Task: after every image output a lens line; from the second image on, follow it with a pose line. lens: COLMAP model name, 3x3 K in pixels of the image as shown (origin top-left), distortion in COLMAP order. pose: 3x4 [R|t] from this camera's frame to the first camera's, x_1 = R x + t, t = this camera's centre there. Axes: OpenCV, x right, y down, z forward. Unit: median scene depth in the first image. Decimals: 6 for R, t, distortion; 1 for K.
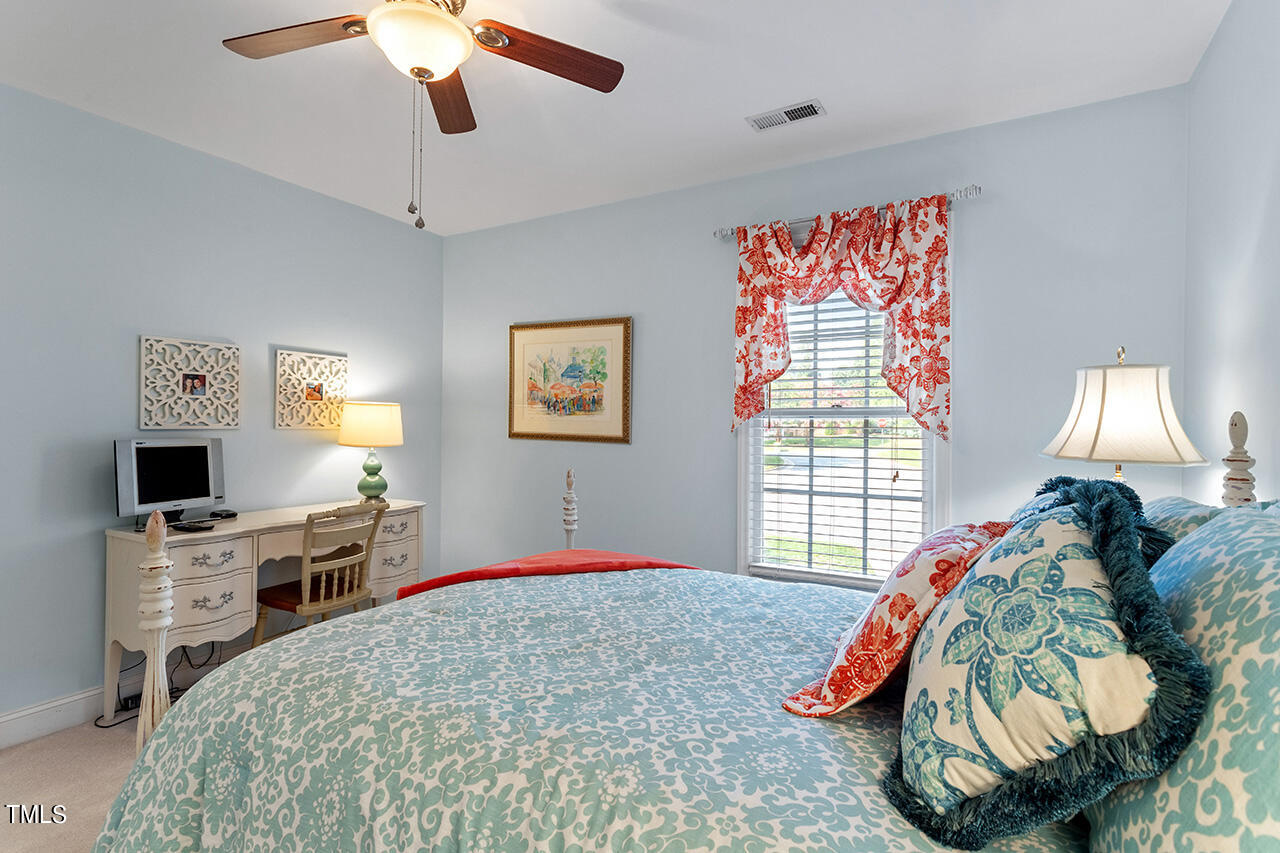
lens RADIAL K [[614.5, 0, 641.4], [0, 614.5, 423.4], [0, 0, 1]] dist [-0.004628, -0.000947]
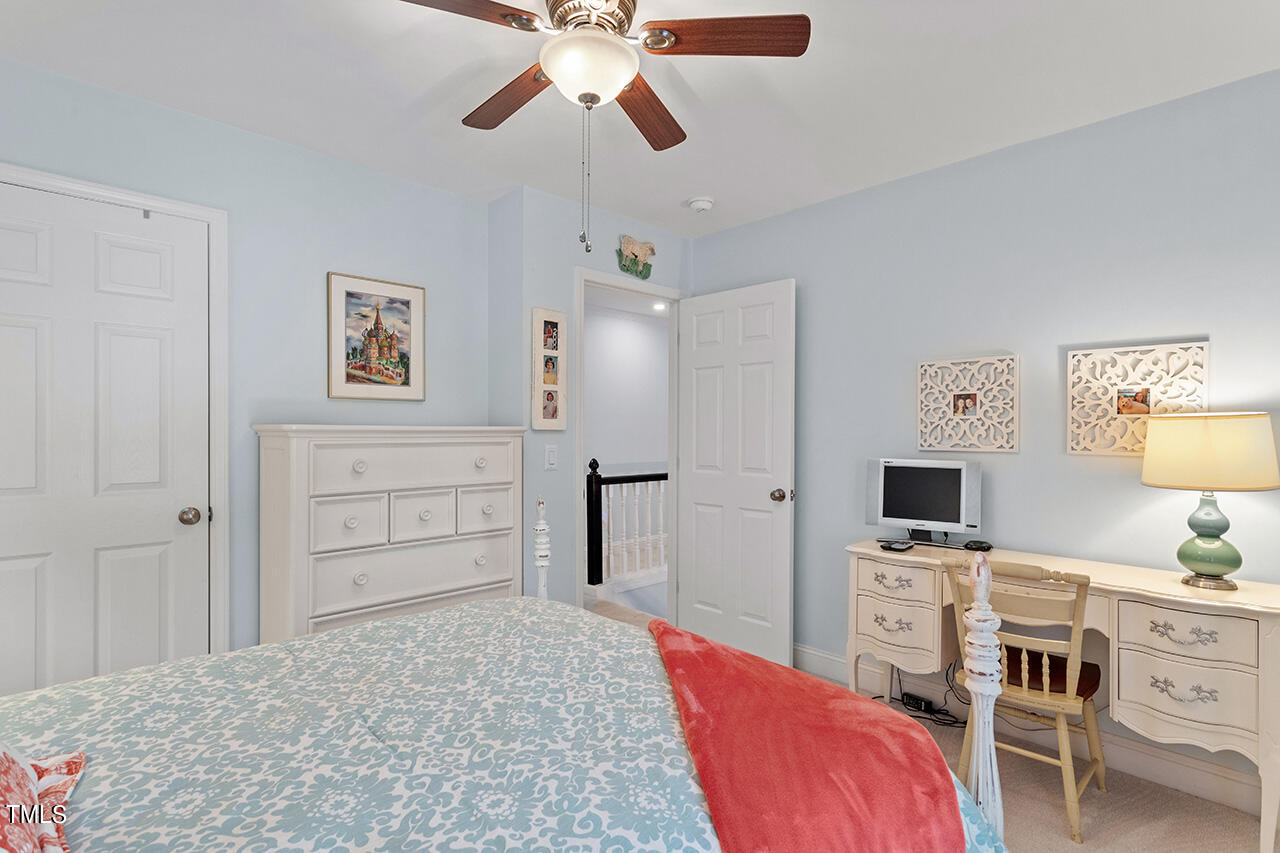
lens RADIAL K [[614.5, 0, 641.8], [0, 614.5, 430.0], [0, 0, 1]] dist [-0.004628, -0.000947]
pose [[-0.278391, -0.021366, -0.960230, 0.312440], [-0.017408, 0.999701, -0.017198, 0.001345], [0.960310, 0.011928, -0.278680, 0.744575]]
